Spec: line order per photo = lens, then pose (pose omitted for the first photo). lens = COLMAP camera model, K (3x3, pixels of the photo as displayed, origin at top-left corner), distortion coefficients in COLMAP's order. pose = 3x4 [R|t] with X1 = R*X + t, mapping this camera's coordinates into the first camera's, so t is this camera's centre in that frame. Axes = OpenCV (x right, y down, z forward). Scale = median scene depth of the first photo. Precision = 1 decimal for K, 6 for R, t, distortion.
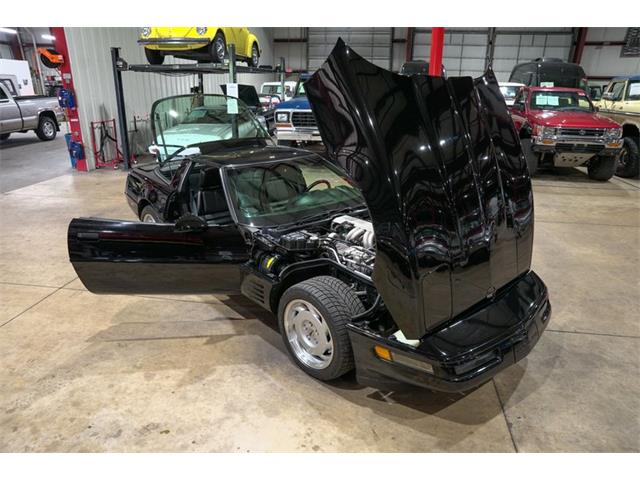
lens RADIAL K [[437.0, 0, 321.7], [0, 437.0, 241.0], [0, 0, 1]] dist [-0.131877, 0.101318]
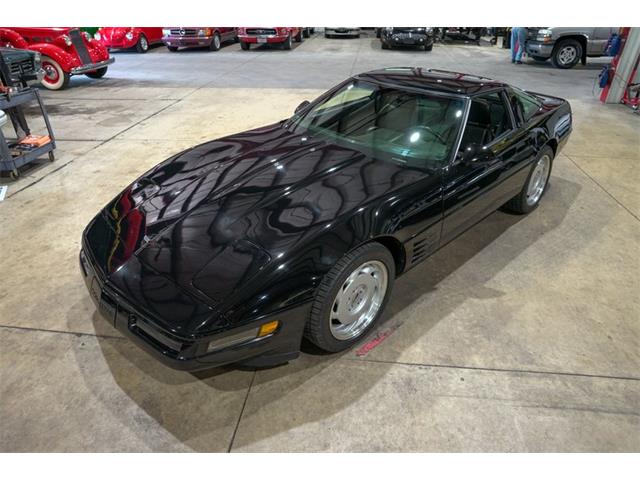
lens RADIAL K [[434.4, 0, 321.8], [0, 434.4, 239.0], [0, 0, 1]] dist [-0.089759, 0.049565]
pose [[0.042376, 0.493556, -0.868681, 0.857242], [-0.352546, 0.820921, 0.449223, -0.295339], [0.934835, 0.287213, 0.208788, 0.867868]]
